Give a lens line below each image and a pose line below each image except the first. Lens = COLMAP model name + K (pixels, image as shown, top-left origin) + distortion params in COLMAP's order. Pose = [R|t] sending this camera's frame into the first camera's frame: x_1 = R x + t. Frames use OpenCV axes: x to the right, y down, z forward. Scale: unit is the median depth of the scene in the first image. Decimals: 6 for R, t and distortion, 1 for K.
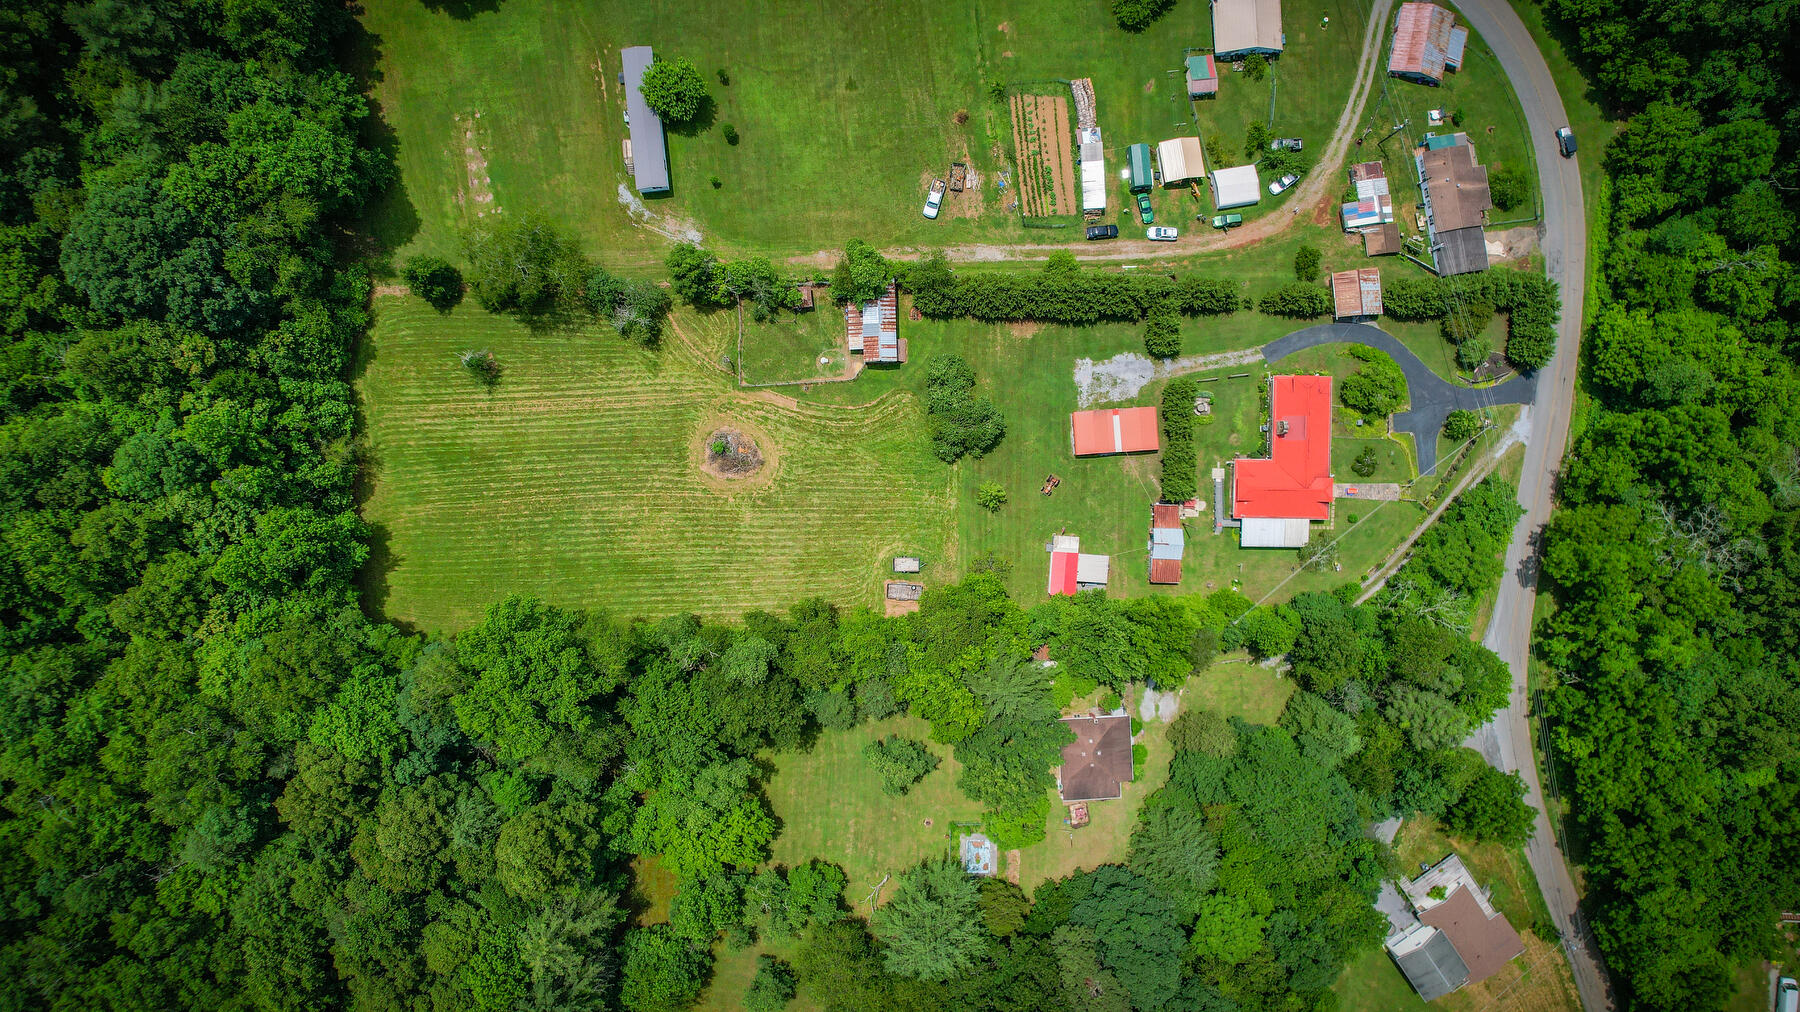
lens RADIAL K [[1146.8, 0, 900.0], [0, 1146.8, 506.0], [0, 0, 1]] dist [-0.067812, 0.060015]
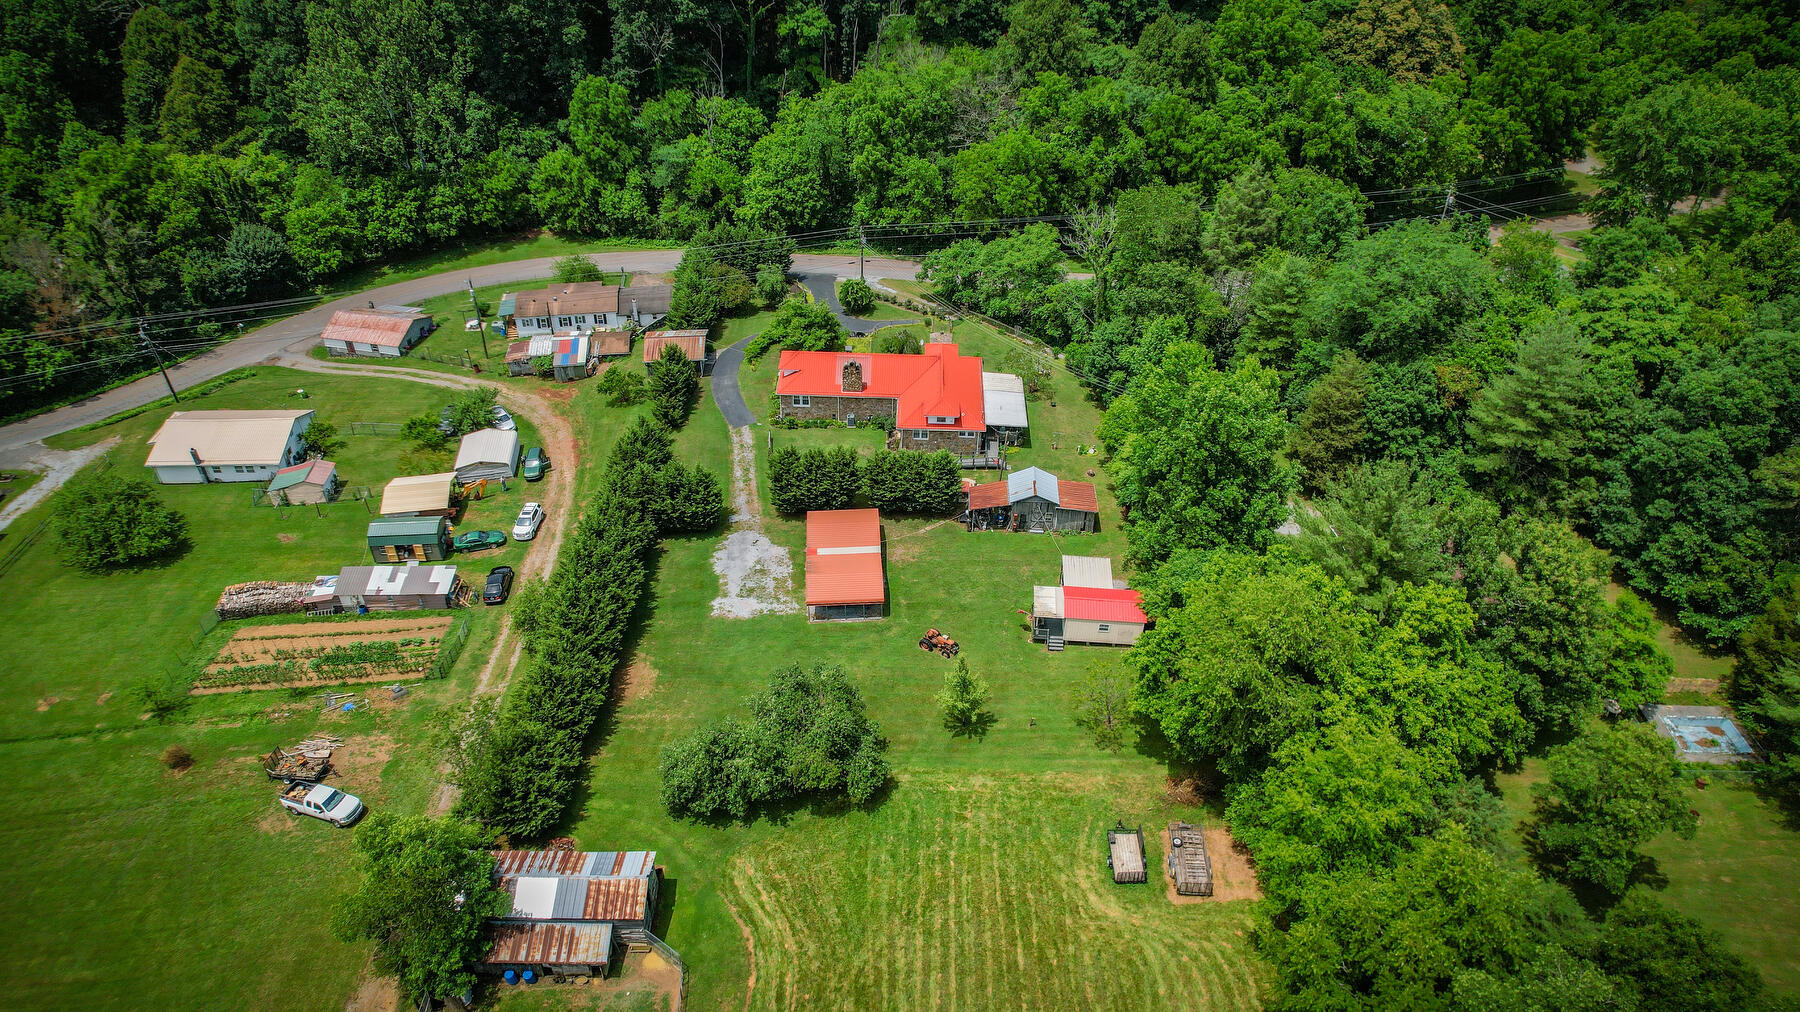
lens RADIAL K [[1146.8, 0, 900.0], [0, 1146.8, 506.0], [0, 0, 1]] dist [-0.067812, 0.060015]
pose [[0.012395, -0.603909, 0.796957, -0.259364], [0.999922, 0.008761, -0.008913, -0.032148], [-0.001599, 0.797005, 0.603970, 0.628687]]
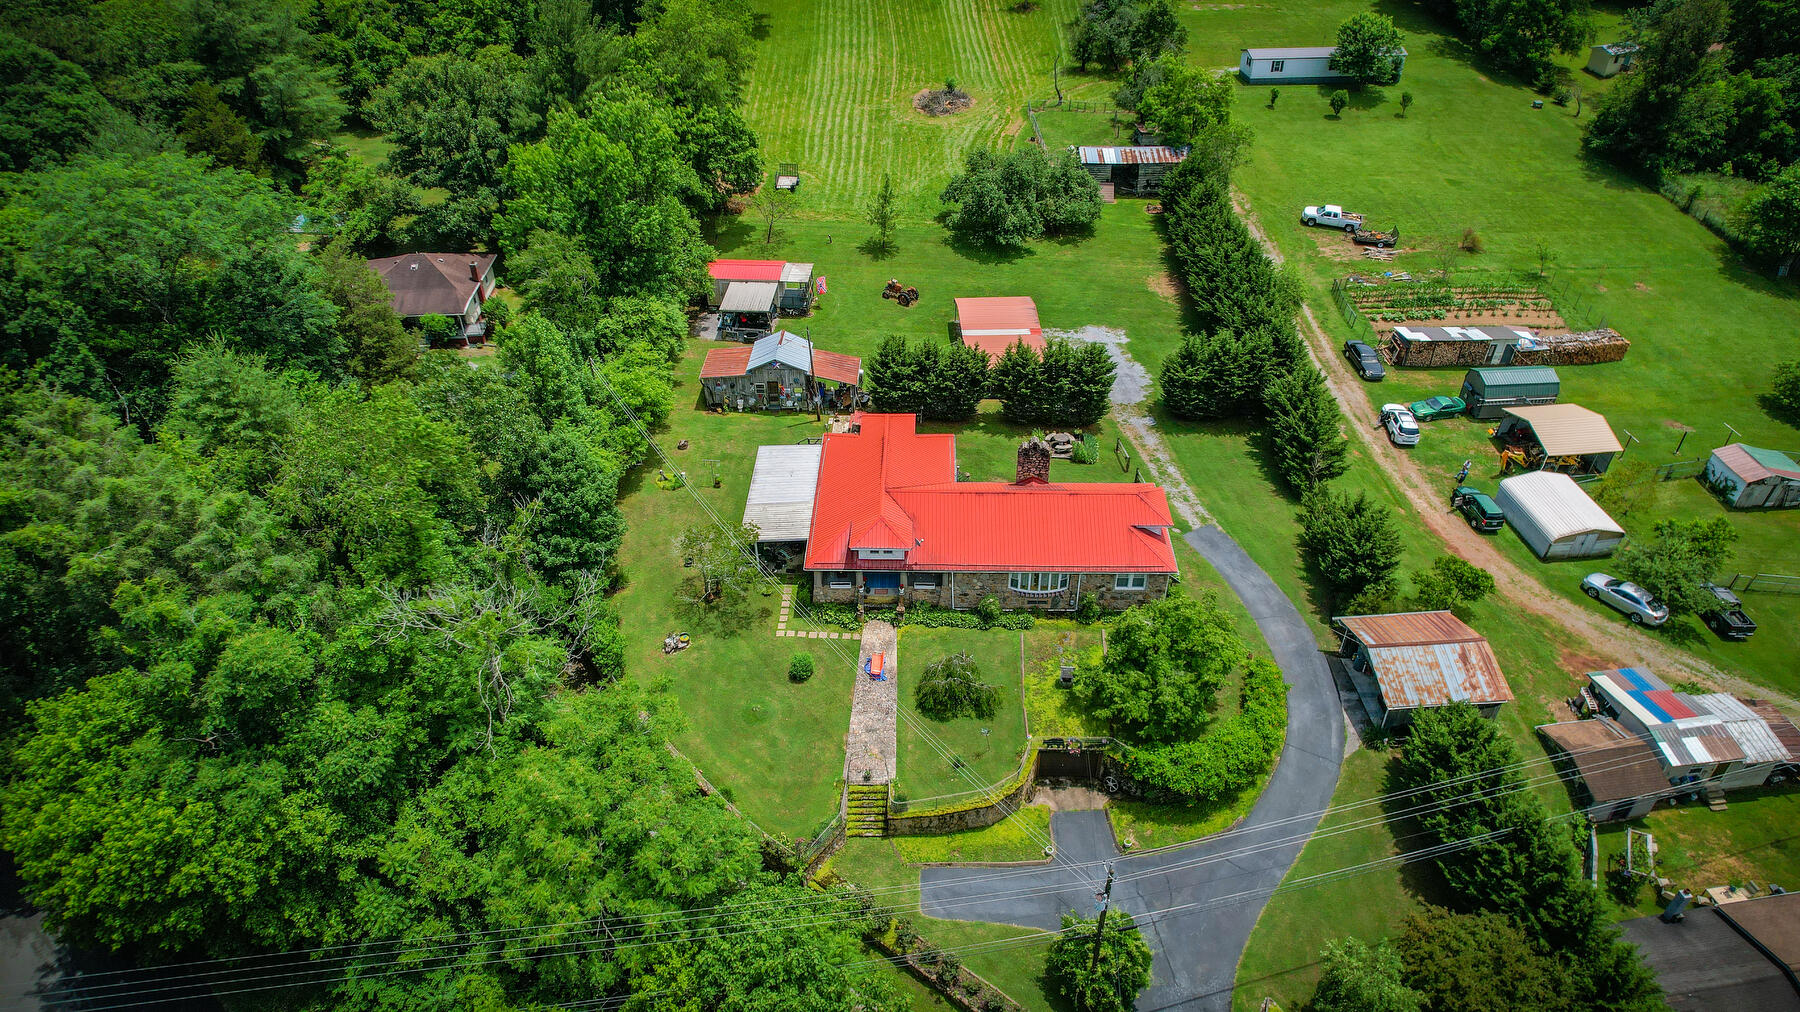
lens RADIAL K [[1146.8, 0, 900.0], [0, 1146.8, 506.0], [0, 0, 1]] dist [-0.067812, 0.060015]
pose [[-0.009288, 0.595439, -0.803347, 0.667044], [-0.999859, -0.016741, -0.000849, -0.019042], [-0.013955, 0.803226, 0.595511, 0.745487]]
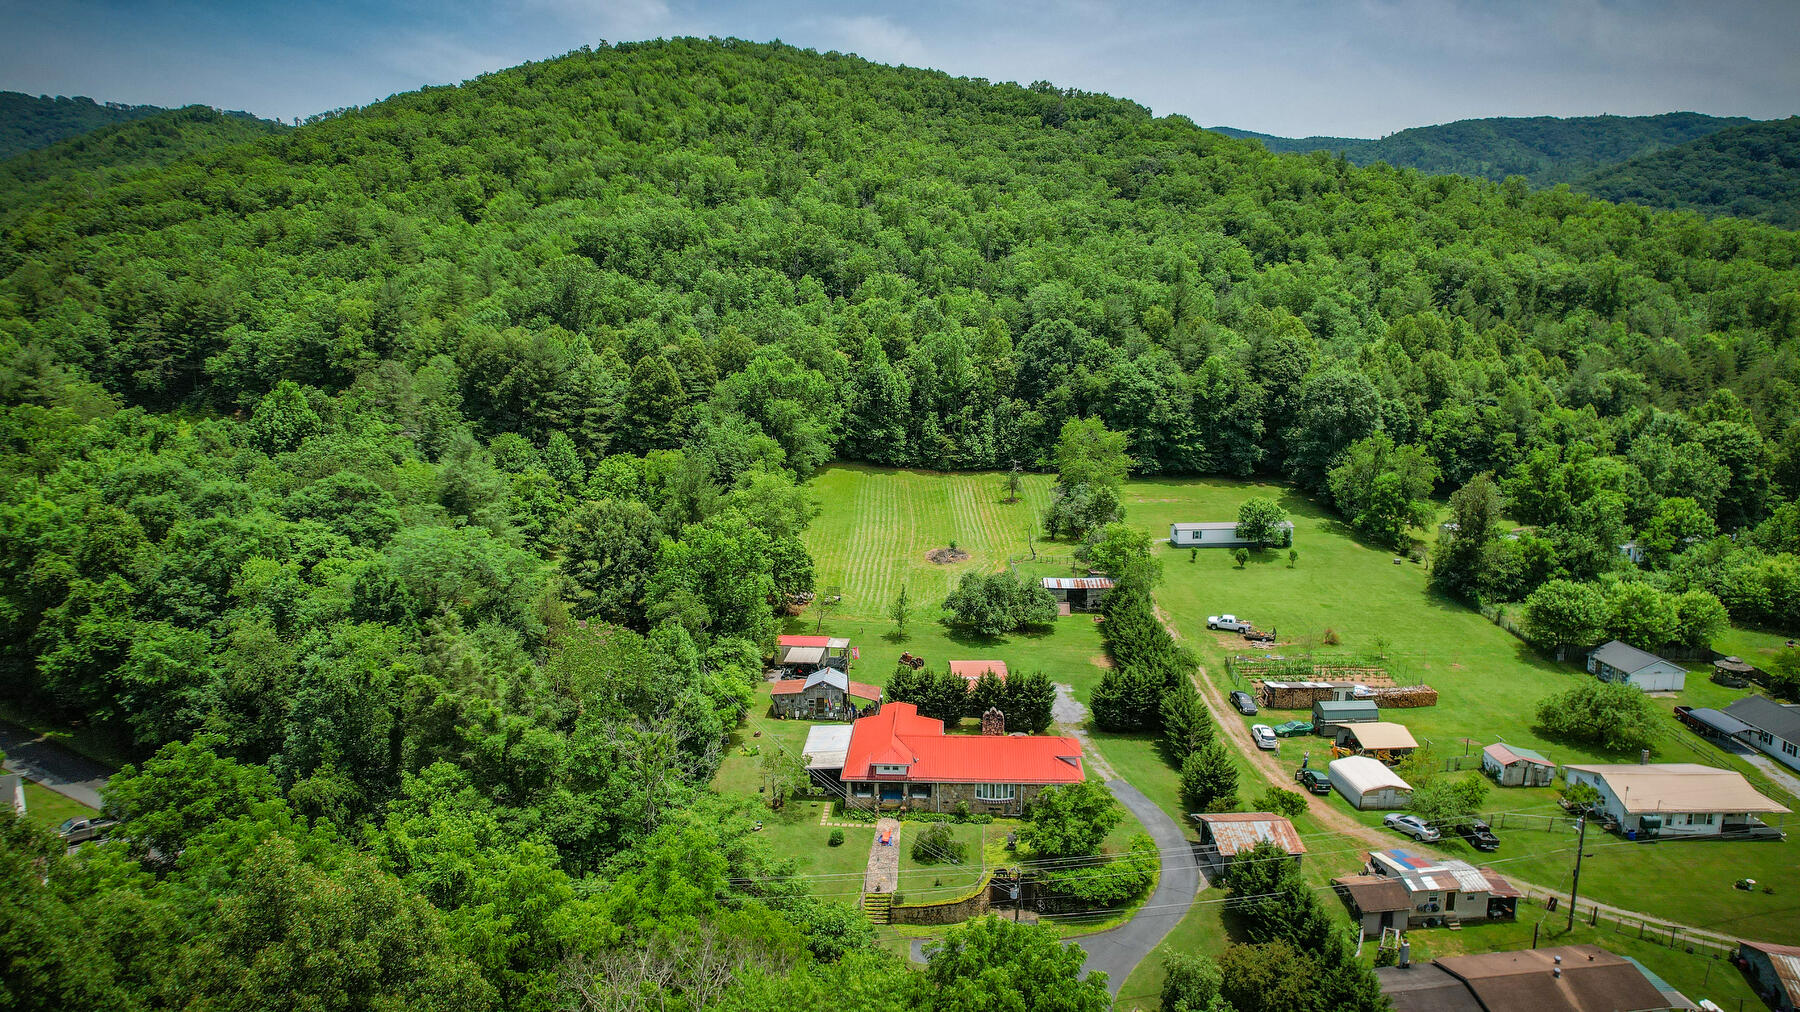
lens RADIAL K [[1146.8, 0, 900.0], [0, 1146.8, 506.0], [0, 0, 1]] dist [-0.067812, 0.060015]
pose [[-0.034807, 0.185019, -0.982118, 0.918018], [-0.999228, -0.024358, 0.030825, -0.032591], [-0.018219, 0.982433, 0.185724, 0.744693]]
